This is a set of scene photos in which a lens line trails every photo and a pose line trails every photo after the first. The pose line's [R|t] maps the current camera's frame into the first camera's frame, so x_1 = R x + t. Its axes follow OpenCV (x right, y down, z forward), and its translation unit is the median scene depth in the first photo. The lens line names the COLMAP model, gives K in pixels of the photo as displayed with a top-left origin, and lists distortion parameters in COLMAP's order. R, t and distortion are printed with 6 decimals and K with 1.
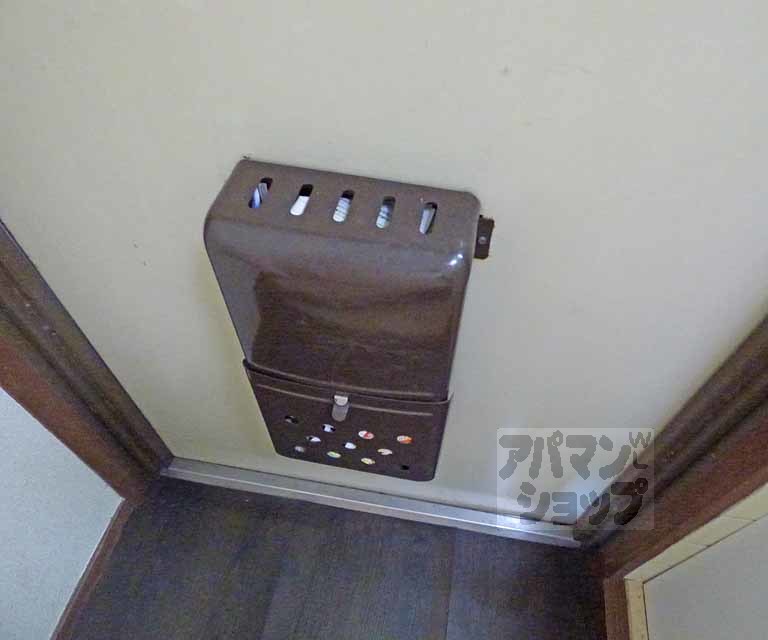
lens RADIAL K [[535.9, 0, 384.0], [0, 535.9, 320.0], [0, 0, 1]] dist [0.008099, -0.004167]
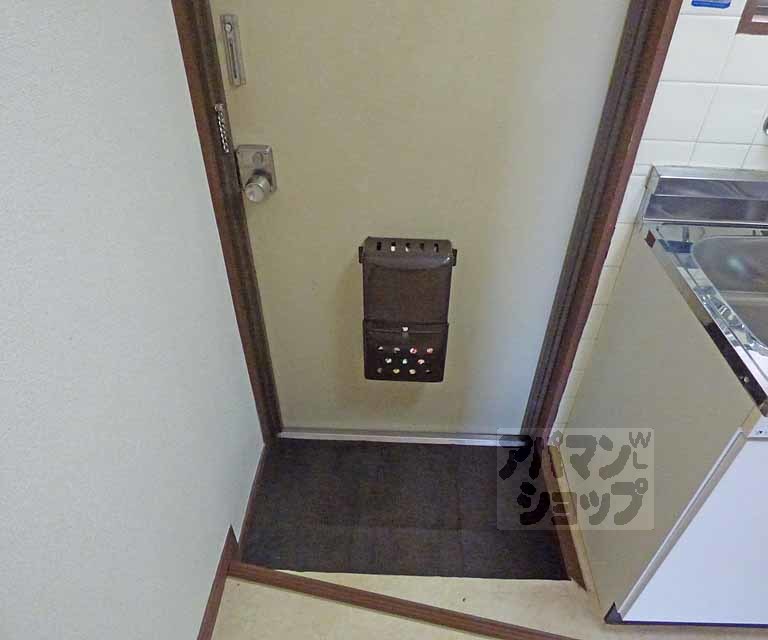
lens RADIAL K [[535.9, 0, 384.0], [0, 535.9, 320.0], [0, 0, 1]] dist [0.008099, -0.004167]
pose [[0.989974, -0.088054, 0.110444, -0.456680], [0.111218, 0.967943, -0.225203, 0.669319], [-0.087074, 0.235229, 0.968032, -1.433124]]
